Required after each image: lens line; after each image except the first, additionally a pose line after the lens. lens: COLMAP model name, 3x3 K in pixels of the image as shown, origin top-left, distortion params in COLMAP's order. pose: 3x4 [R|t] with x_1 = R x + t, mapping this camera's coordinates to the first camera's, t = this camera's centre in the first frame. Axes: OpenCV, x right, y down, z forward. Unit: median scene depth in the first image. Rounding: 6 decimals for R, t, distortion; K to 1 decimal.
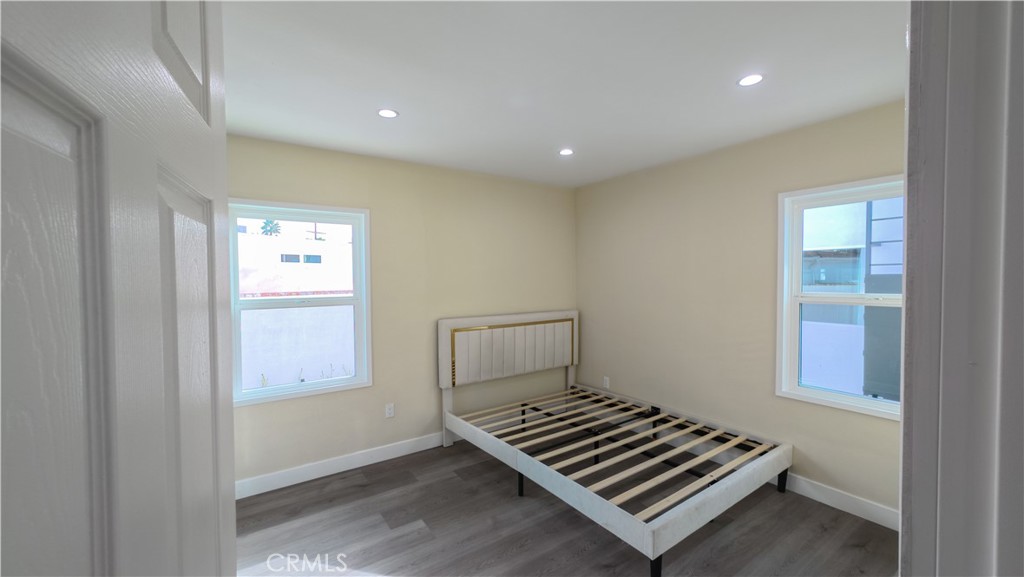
lens RADIAL K [[403.8, 0, 512.0], [0, 403.8, 286.4], [0, 0, 1]] dist [0.004109, 0.001078]
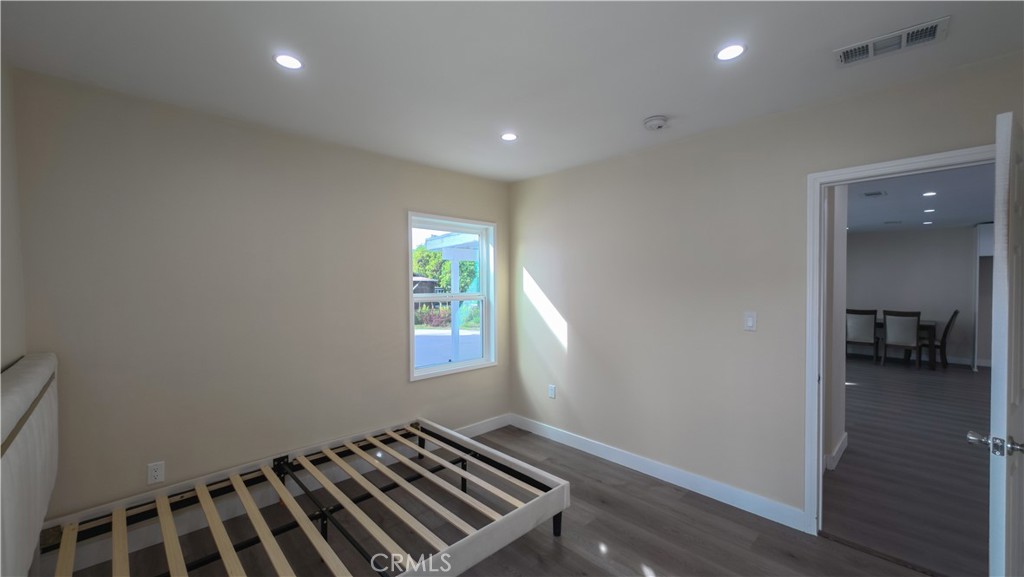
lens RADIAL K [[403.8, 0, 511.5], [0, 403.8, 292.4], [0, 0, 1]] dist [0.004109, 0.001078]
pose [[-0.155798, 0.000509, 0.987789, -0.454730], [0.032181, 0.999472, 0.004561, 0.011693], [-0.987265, 0.032499, -0.155732, 0.725905]]
